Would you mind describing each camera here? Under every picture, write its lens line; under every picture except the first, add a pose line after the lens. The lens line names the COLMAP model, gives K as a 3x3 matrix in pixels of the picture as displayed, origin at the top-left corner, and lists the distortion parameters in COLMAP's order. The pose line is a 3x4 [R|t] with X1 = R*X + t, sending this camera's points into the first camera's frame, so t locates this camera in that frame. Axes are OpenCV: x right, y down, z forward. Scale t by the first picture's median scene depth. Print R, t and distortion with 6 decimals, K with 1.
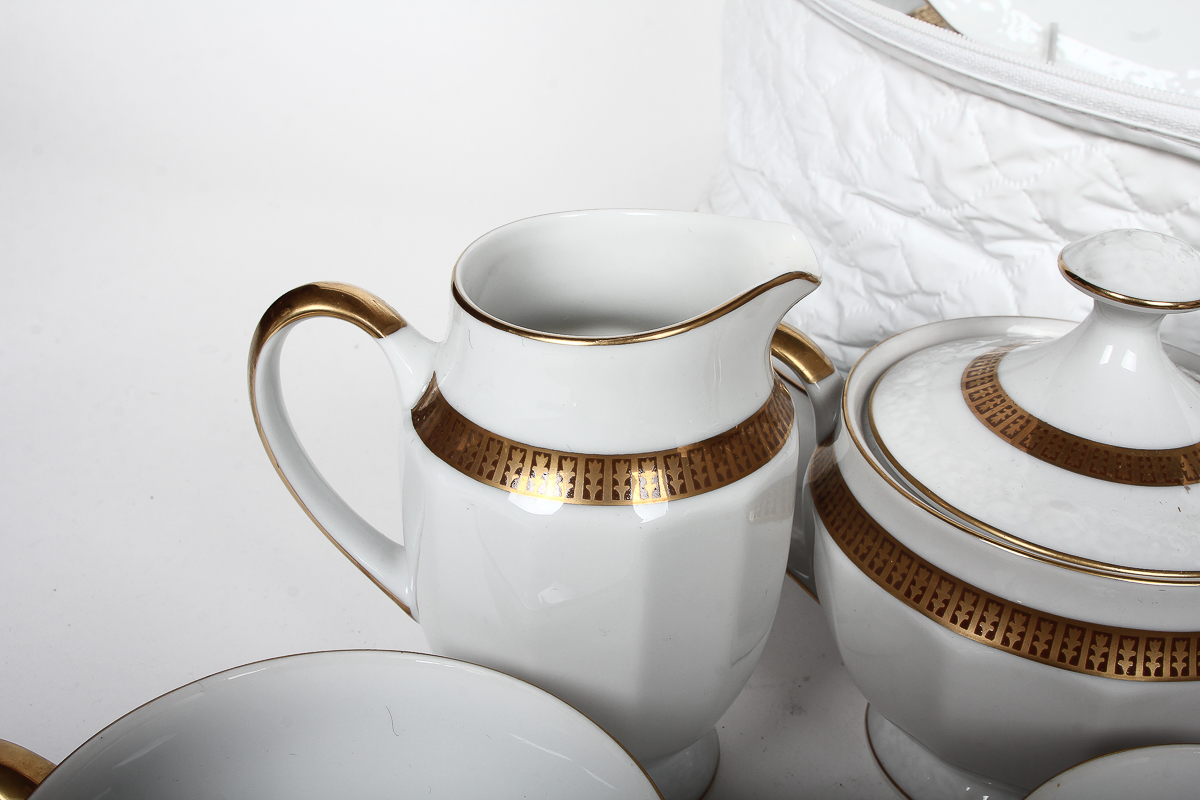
lens RADIAL K [[1368.0, 0, 602.9], [0, 1368.0, 395.7], [0, 0, 1]] dist [-0.078097, 0.000000]
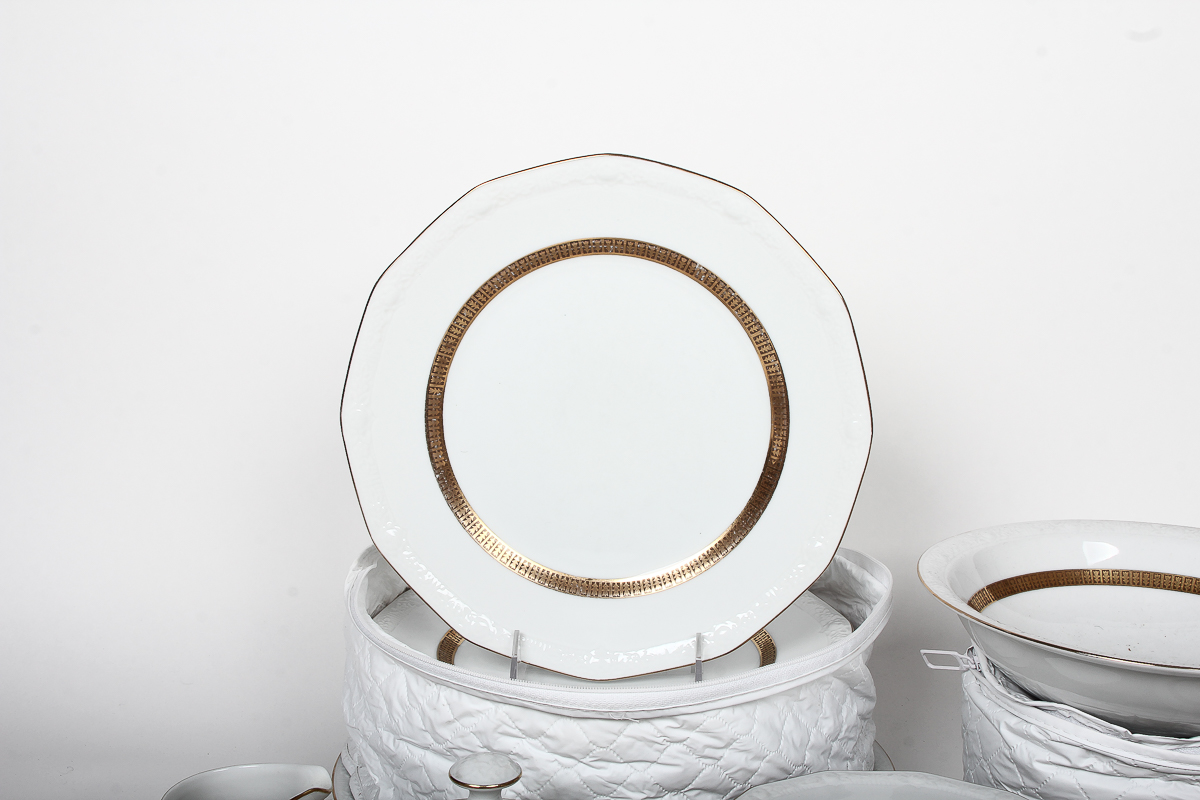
lens RADIAL K [[1368.0, 0, 600.6], [0, 1368.0, 400.9], [0, 0, 1]] dist [-0.078097, 0.000000]
pose [[0.987259, -0.060305, 0.147252, 0.224546], [0.108697, 0.931430, -0.347309, 0.098584], [-0.116211, 0.358890, 0.926117, -0.949325]]
